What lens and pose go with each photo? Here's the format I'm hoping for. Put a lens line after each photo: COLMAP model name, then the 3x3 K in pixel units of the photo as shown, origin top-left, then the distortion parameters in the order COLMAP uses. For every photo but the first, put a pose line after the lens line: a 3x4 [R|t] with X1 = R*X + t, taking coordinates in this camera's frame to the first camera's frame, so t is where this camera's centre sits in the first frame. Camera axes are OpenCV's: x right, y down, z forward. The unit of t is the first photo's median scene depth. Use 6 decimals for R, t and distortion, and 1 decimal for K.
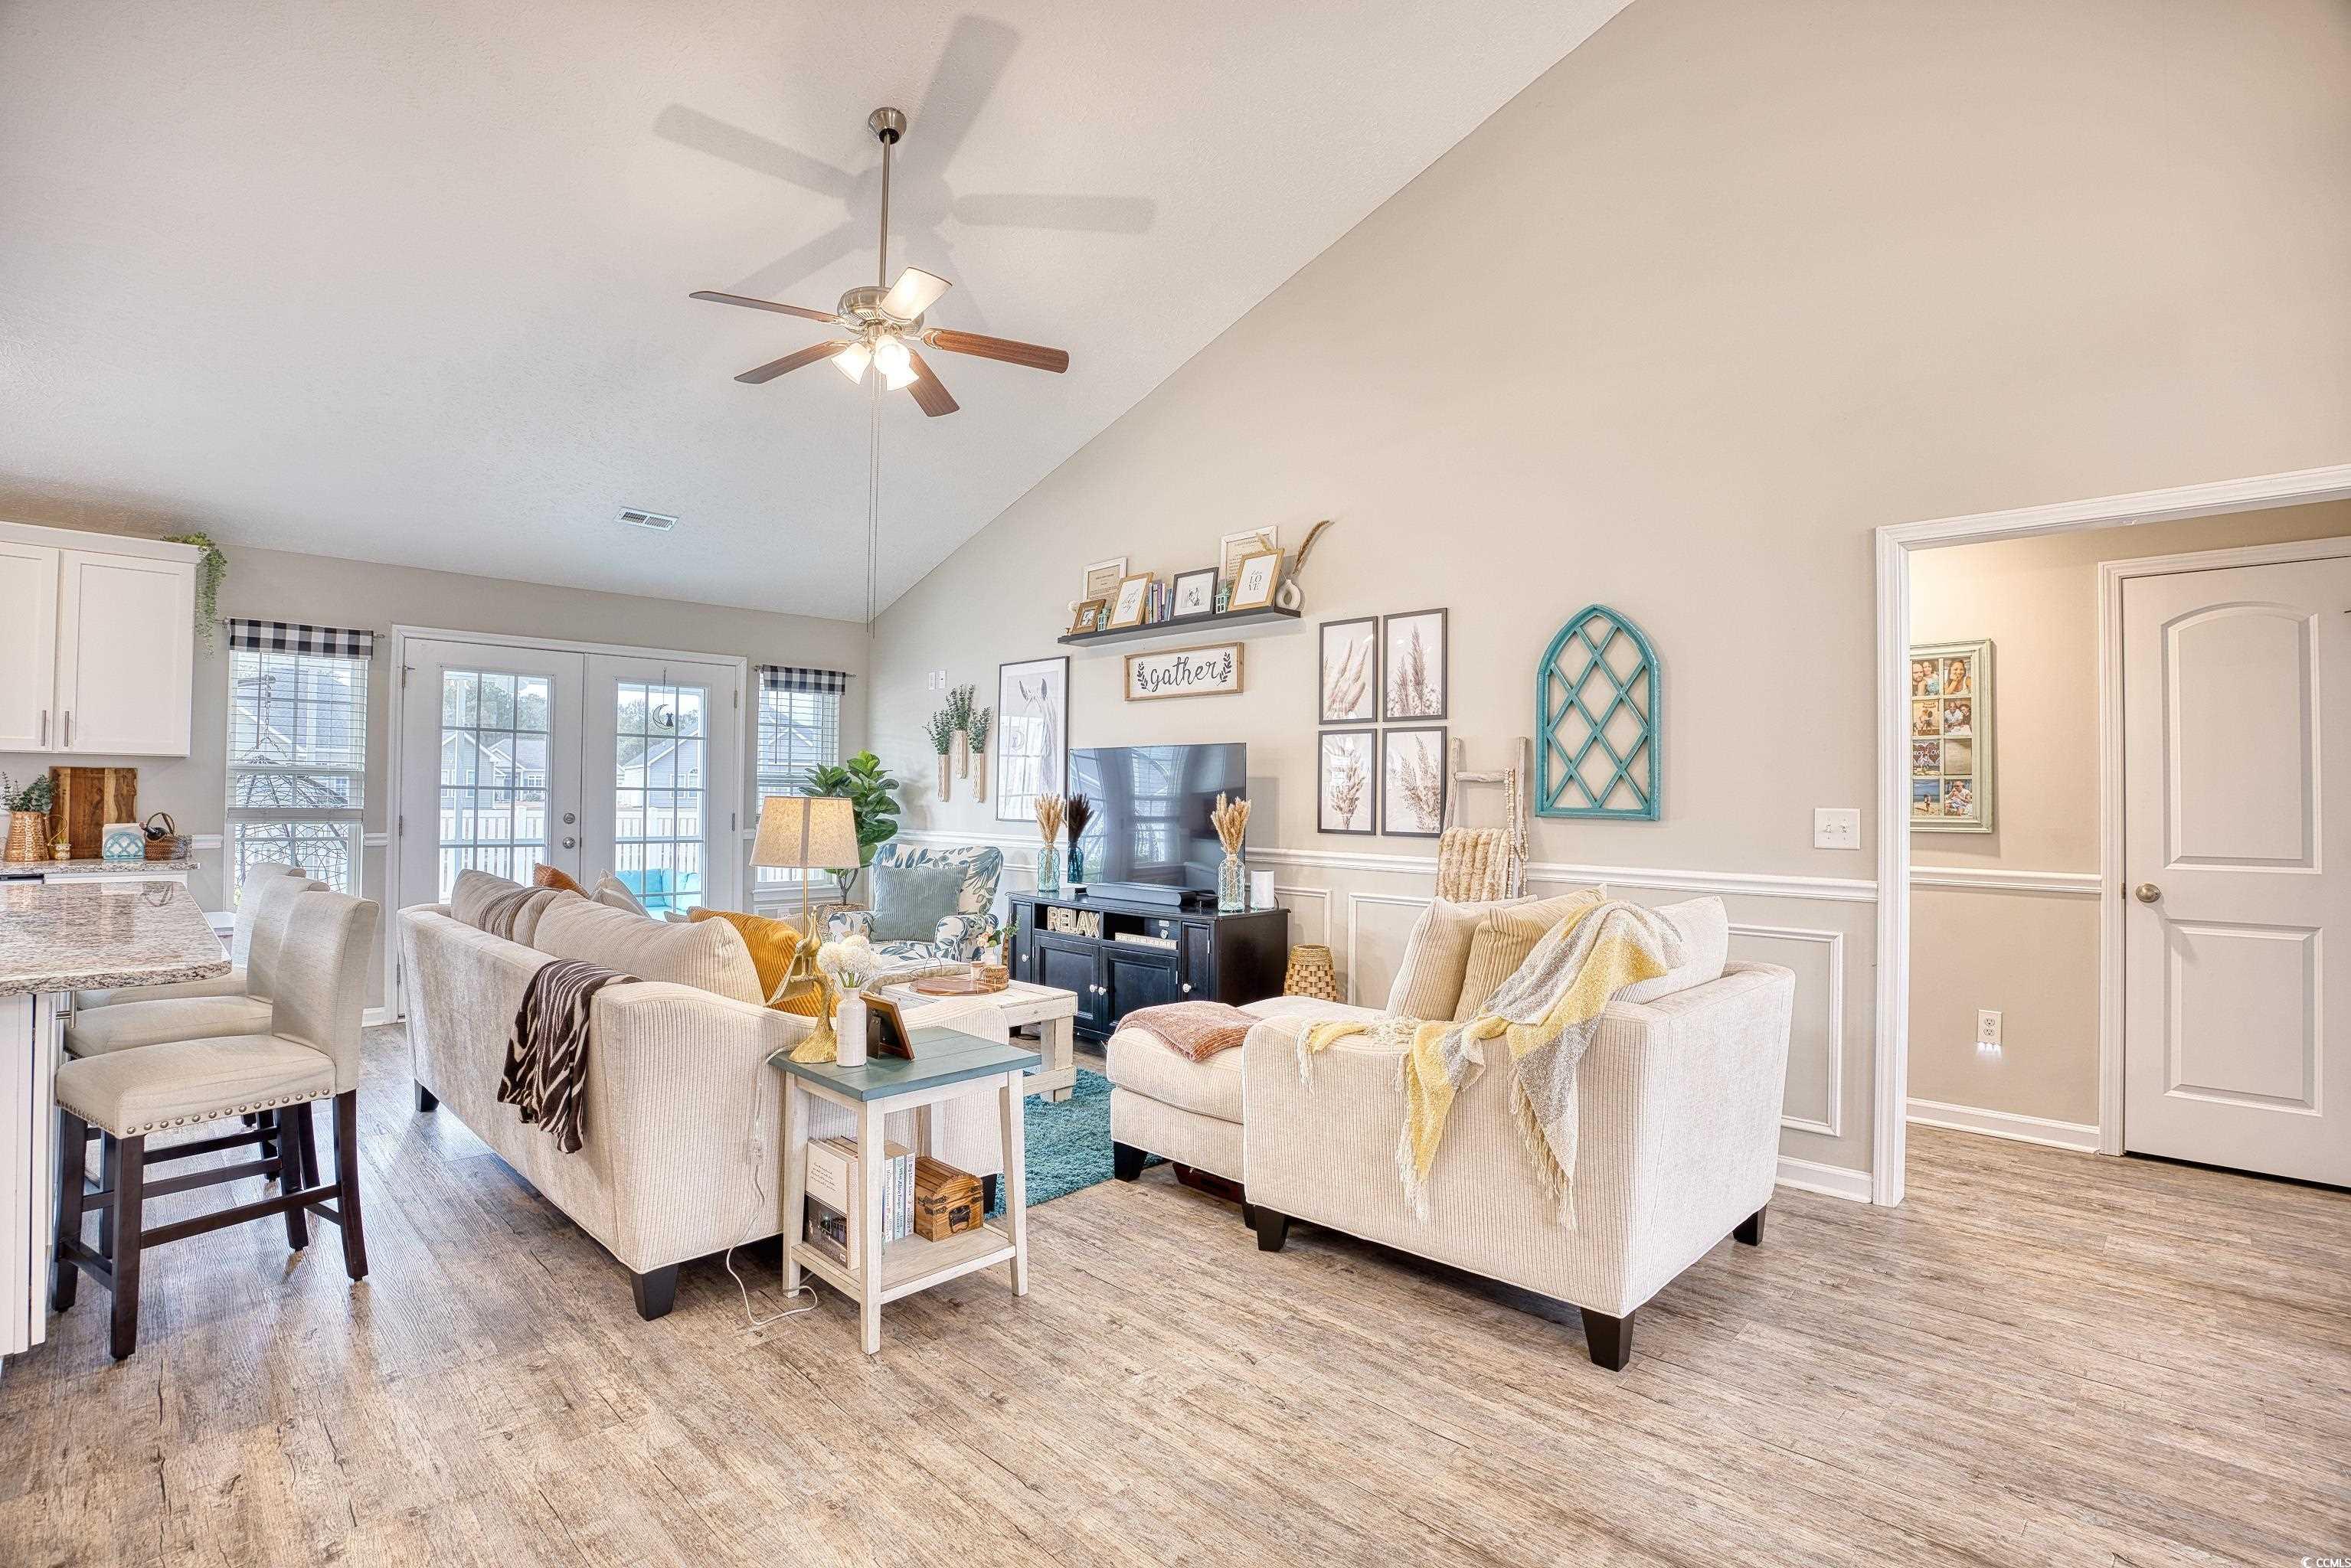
lens RADIAL K [[1104.6, 0, 1170.8], [0, 1104.6, 774.0], [0, 0, 1]] dist [-0.062073, 0.015421]
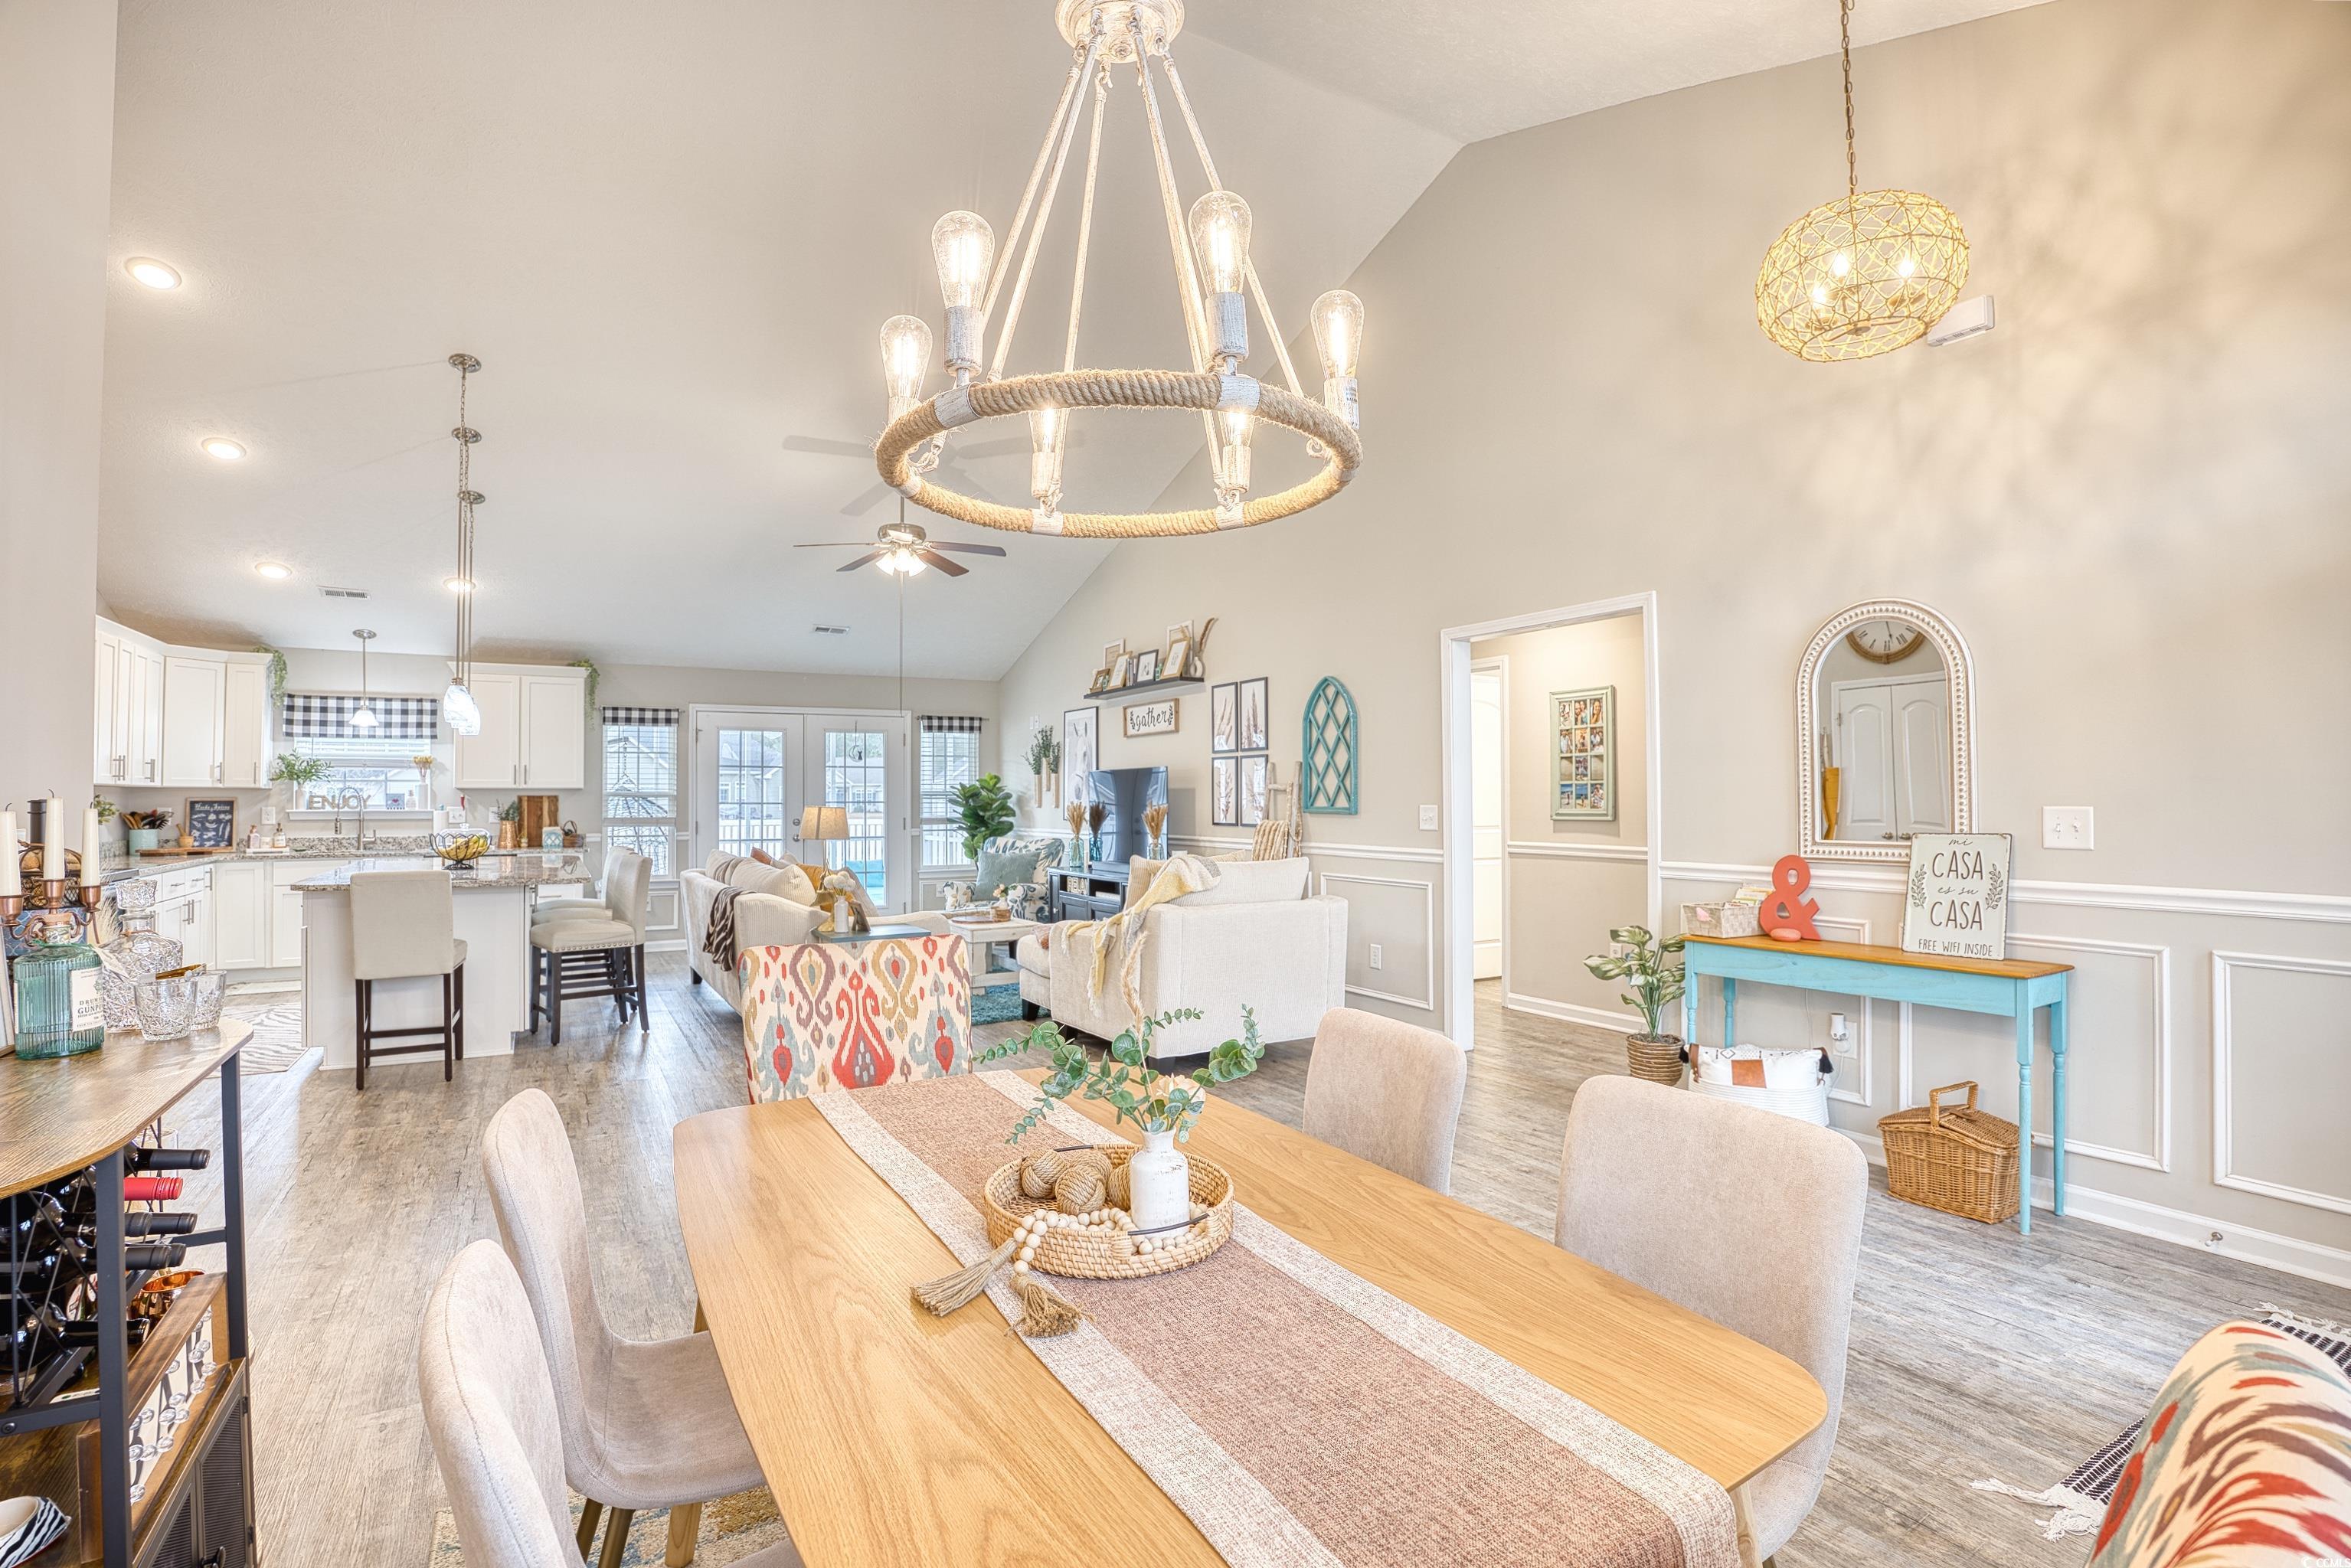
lens RADIAL K [[1104.6, 0, 1174.2], [0, 1104.6, 779.6], [0, 0, 1]] dist [-0.062073, 0.015421]
pose [[0.965611, -0.020627, -0.259173, 0.488463], [0.021155, 0.999776, -0.000756, -0.009022], [0.259131, -0.004753, 0.965831, -0.488240]]
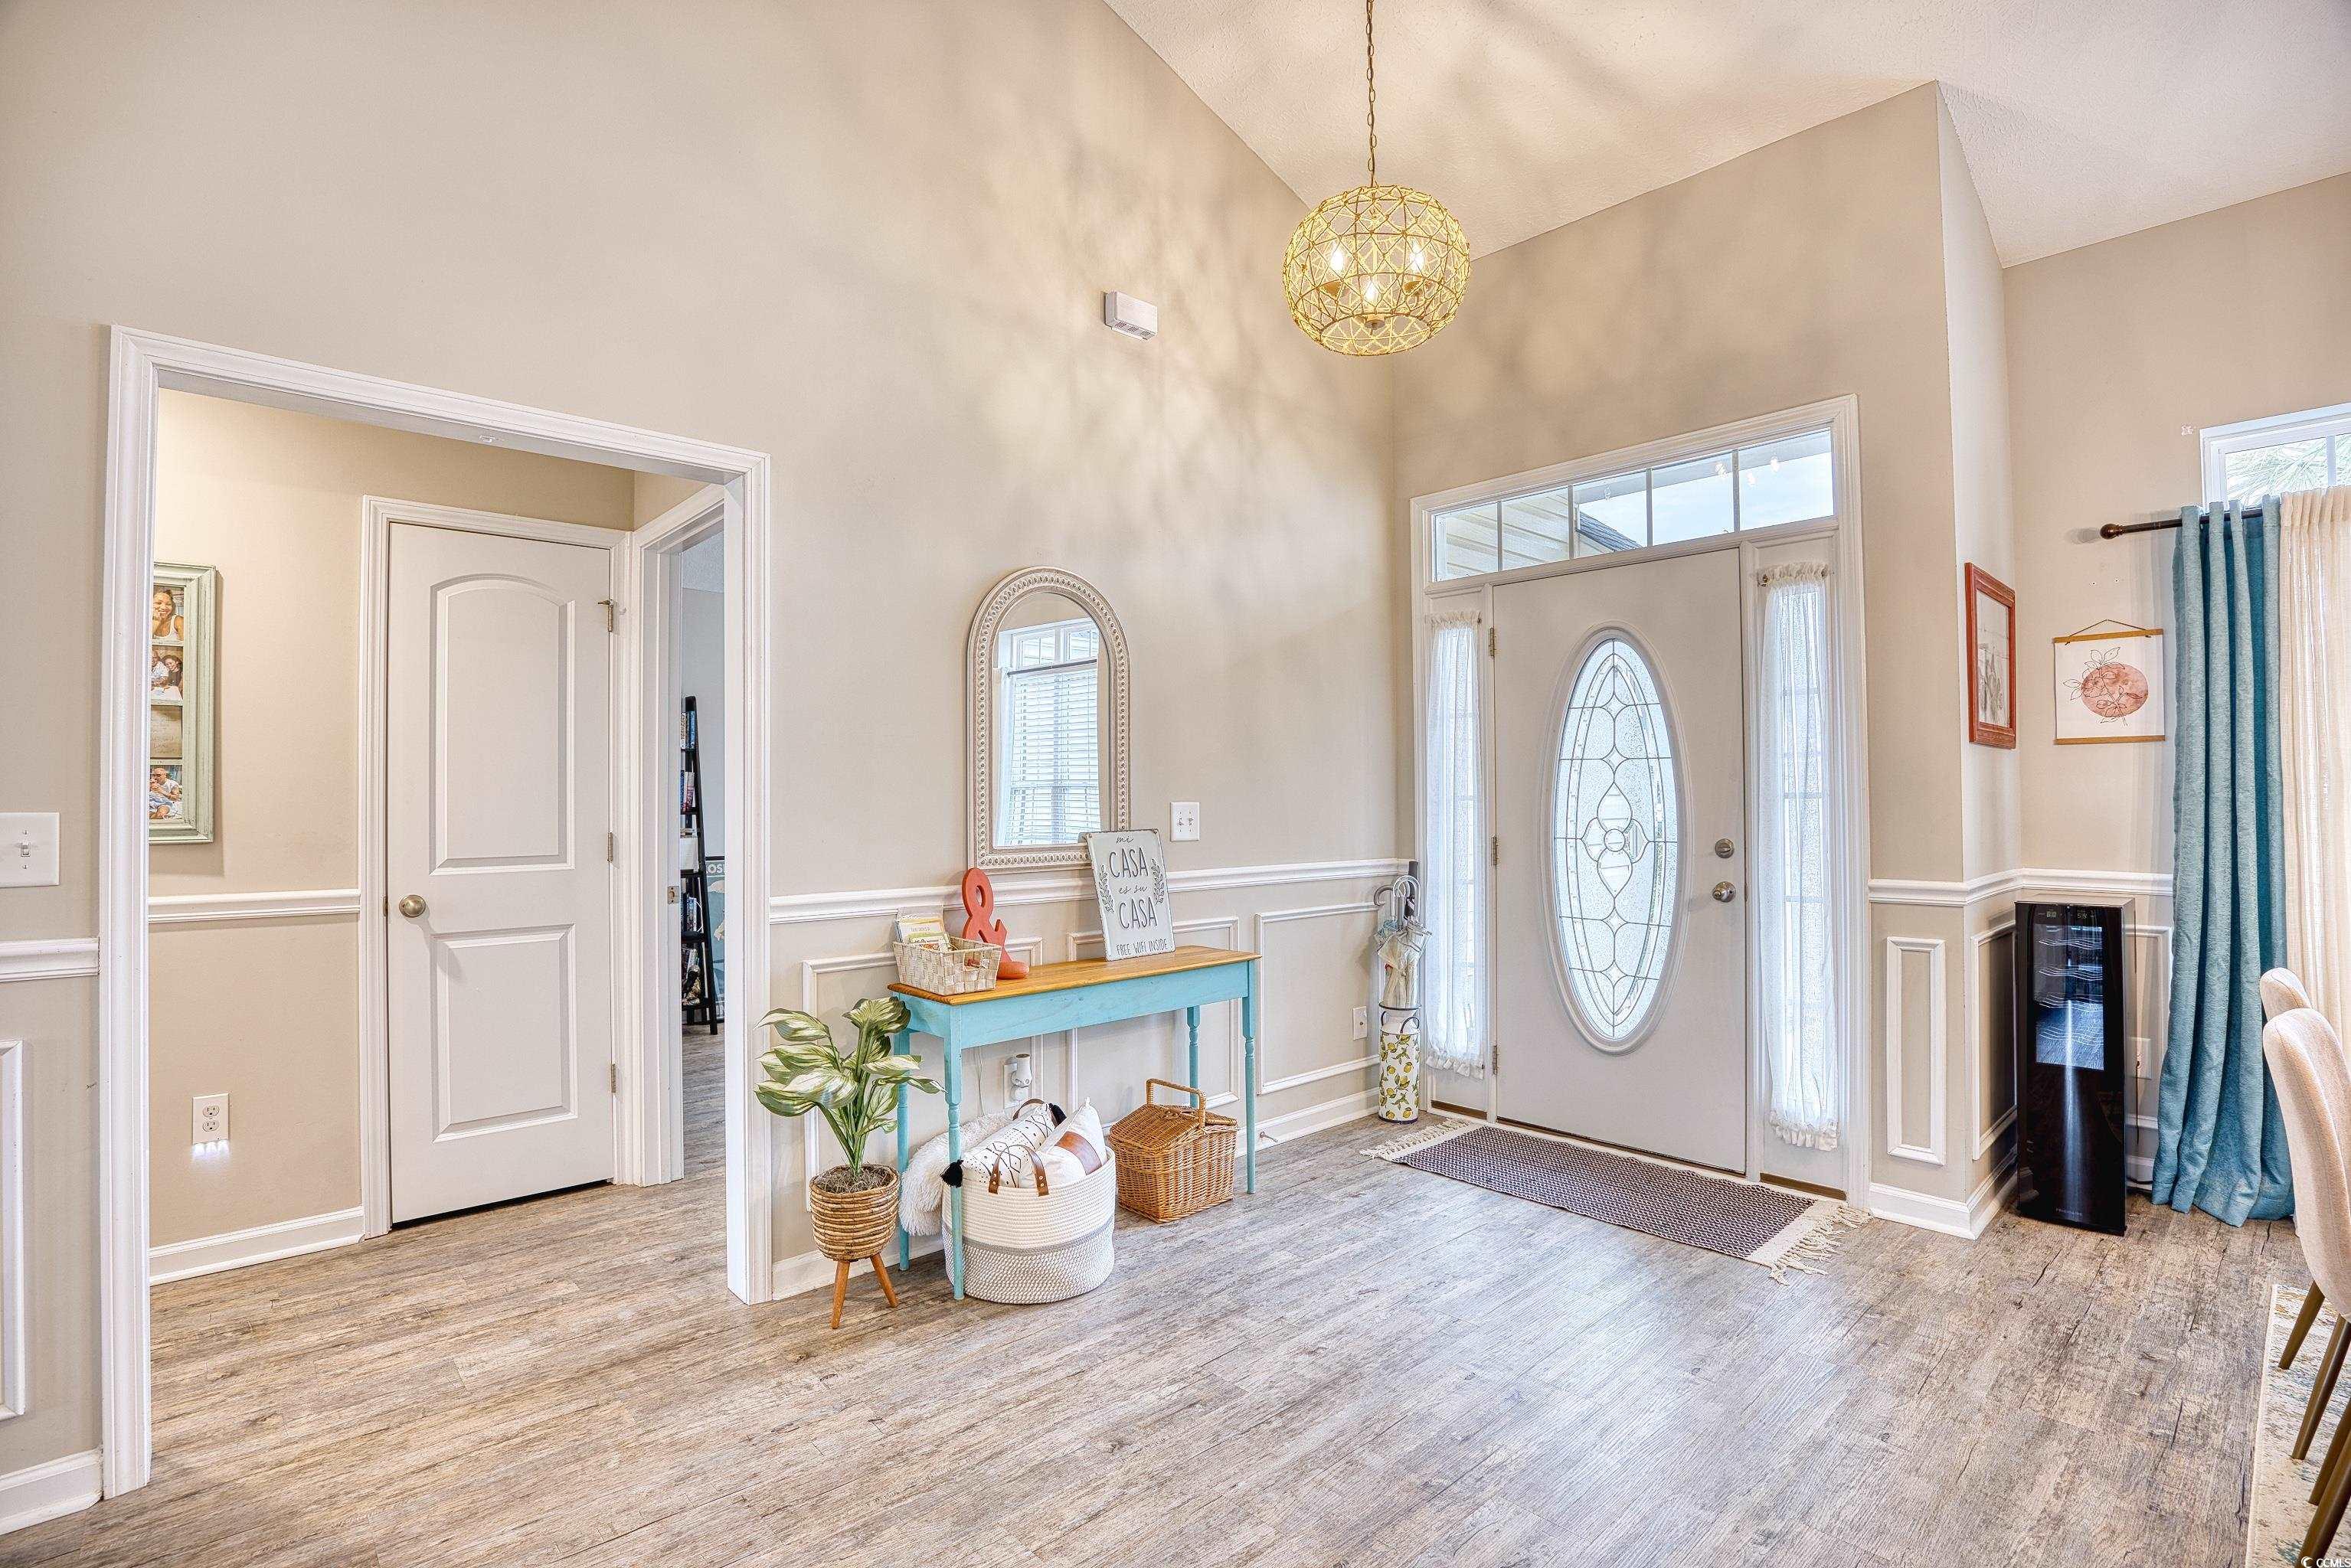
lens RADIAL K [[1104.6, 0, 1178.4], [0, 1104.6, 776.9], [0, 0, 1]] dist [-0.062073, 0.015421]
pose [[0.051349, 0.005040, 0.998668, 0.088988], [-0.012625, 0.999911, -0.004397, 0.005883], [-0.998601, -0.012382, 0.051408, 0.280406]]
